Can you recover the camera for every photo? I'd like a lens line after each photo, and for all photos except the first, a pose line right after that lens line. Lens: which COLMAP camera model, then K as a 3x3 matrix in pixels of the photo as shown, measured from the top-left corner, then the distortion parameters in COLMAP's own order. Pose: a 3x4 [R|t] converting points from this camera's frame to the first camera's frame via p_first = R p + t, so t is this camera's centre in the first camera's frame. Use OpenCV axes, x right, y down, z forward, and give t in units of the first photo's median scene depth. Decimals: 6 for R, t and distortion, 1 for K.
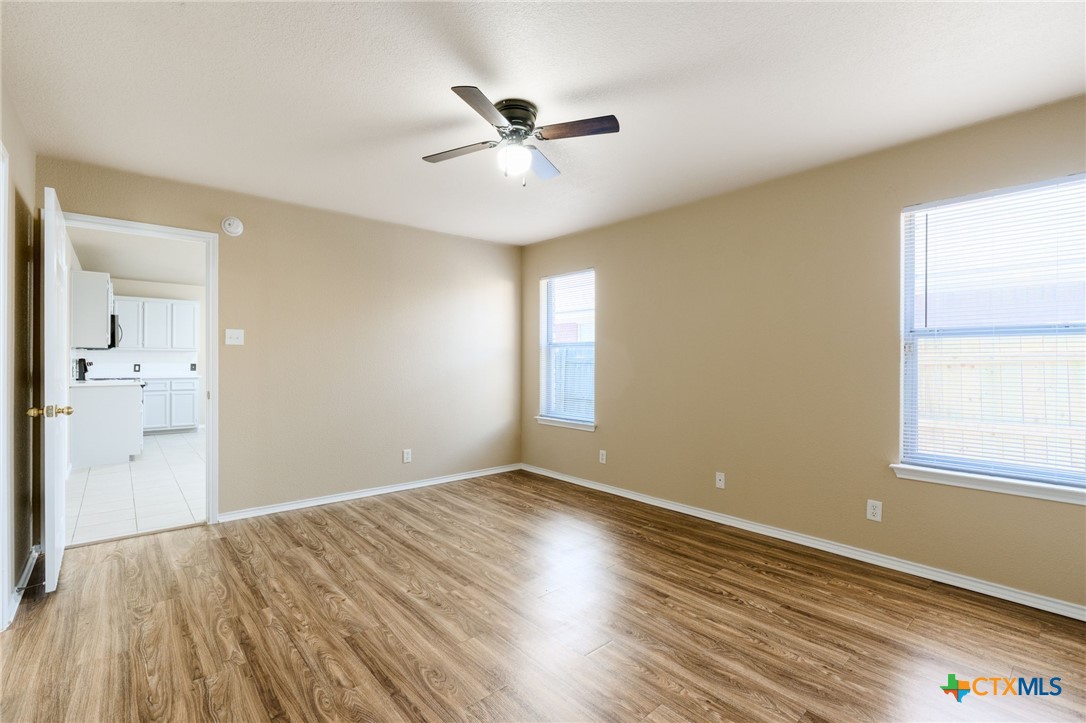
lens RADIAL K [[508.3, 0, 543.0], [0, 508.3, 361.5], [0, 0, 1]] dist [-0.035702, -0.000216]
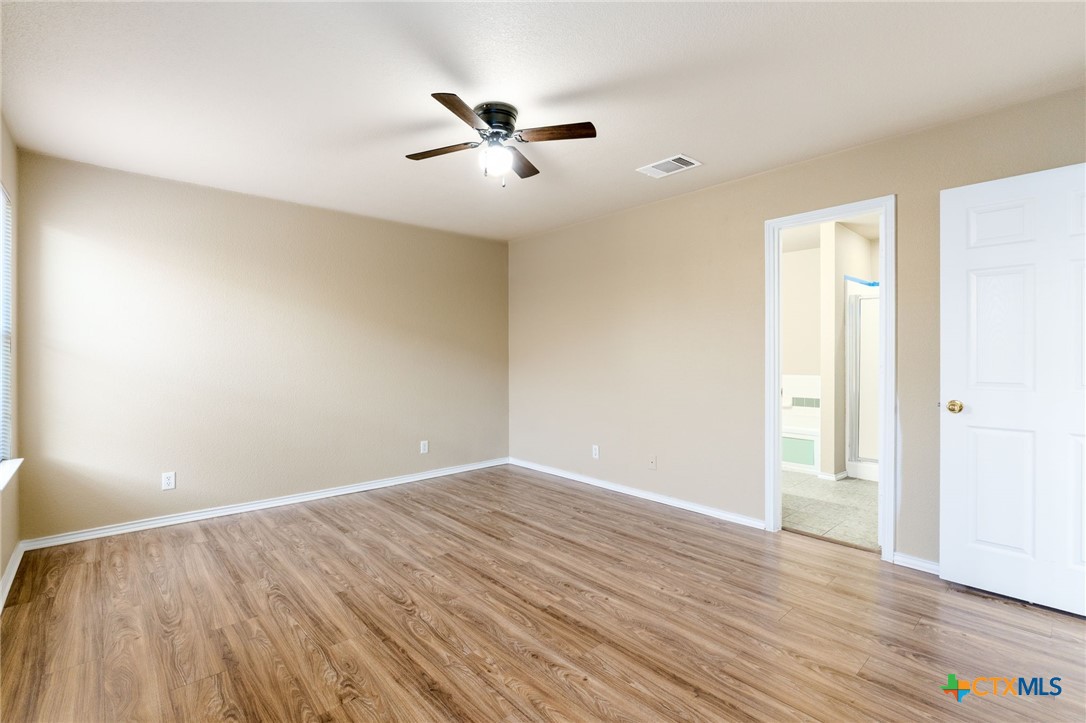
lens RADIAL K [[477.1, 0, 544.6], [0, 477.1, 355.4], [0, 0, 1]] dist [-0.002442, -0.000412]
pose [[-0.999299, -0.006727, -0.036815, -0.114866], [-0.006986, 0.999952, 0.006903, -0.005785], [0.036767, 0.007156, -0.999298, 1.896680]]
